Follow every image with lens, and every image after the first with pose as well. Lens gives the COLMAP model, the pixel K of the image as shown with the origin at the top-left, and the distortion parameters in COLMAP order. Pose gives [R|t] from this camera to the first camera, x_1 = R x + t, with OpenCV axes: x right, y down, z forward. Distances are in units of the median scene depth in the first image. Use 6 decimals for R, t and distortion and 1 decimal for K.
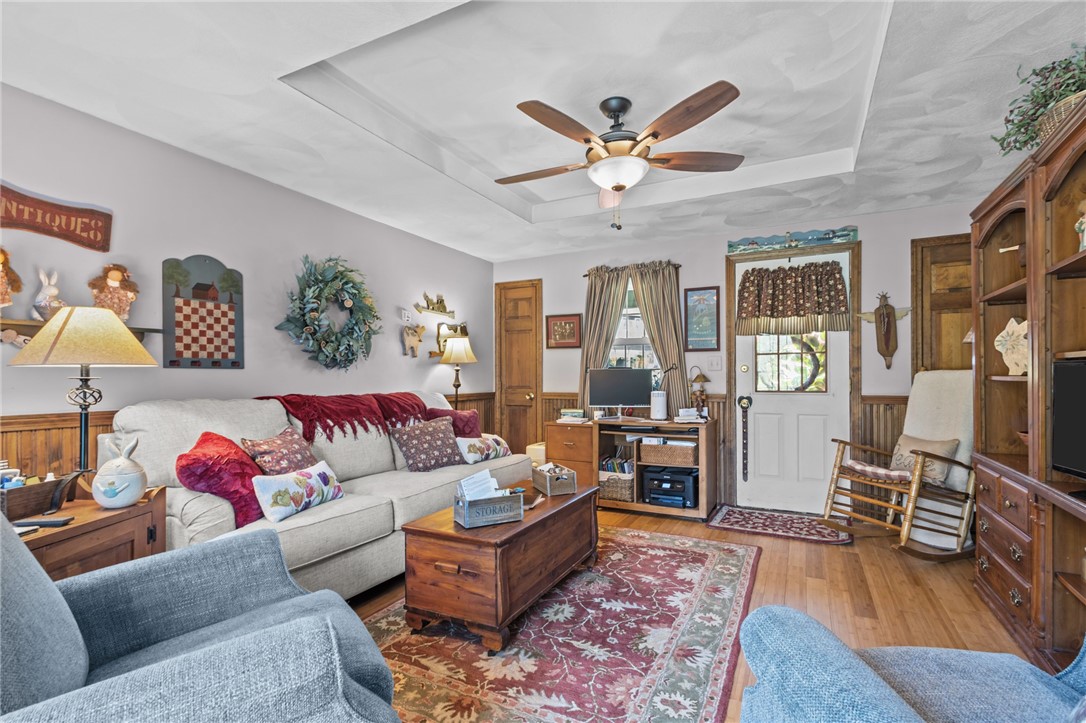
lens RADIAL K [[515.8, 0, 544.3], [0, 515.8, 383.1], [0, 0, 1]] dist [-0.001810, -0.000280]
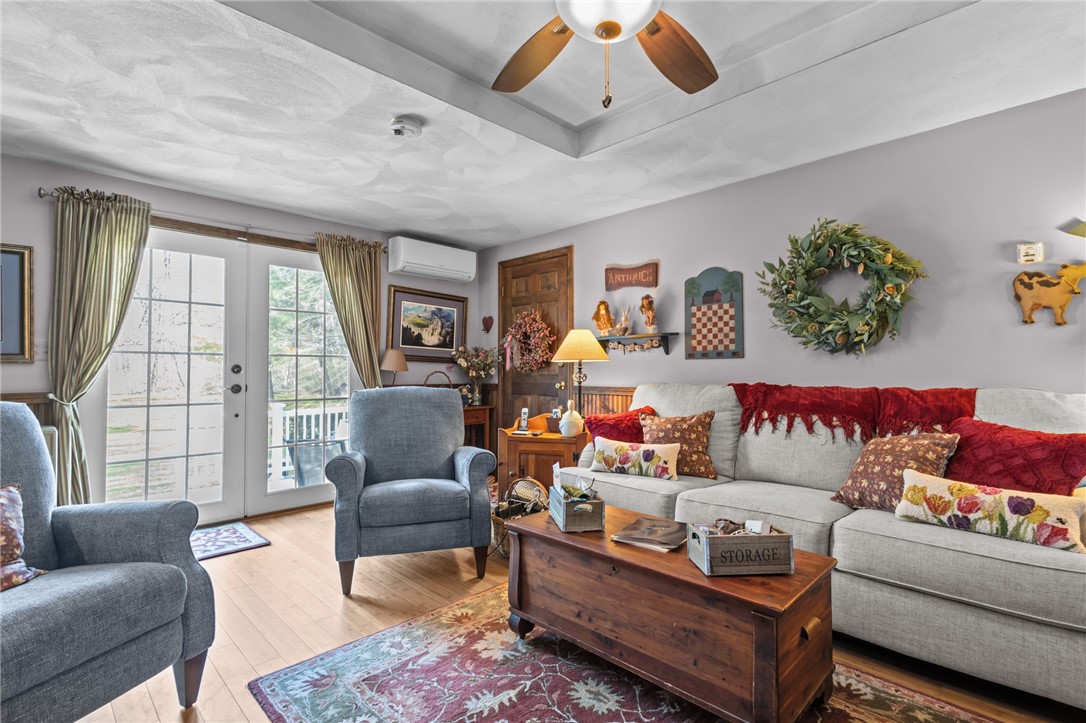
lens RADIAL K [[506.0, 0, 543.0], [0, 506.0, 361.5], [0, 0, 1]] dist [0.001166, 0.000128]
pose [[-0.314818, -0.007740, -0.949120, 0.635698], [-0.001178, 0.999969, -0.007764, -0.012066], [0.949151, -0.001326, -0.314817, 1.014802]]
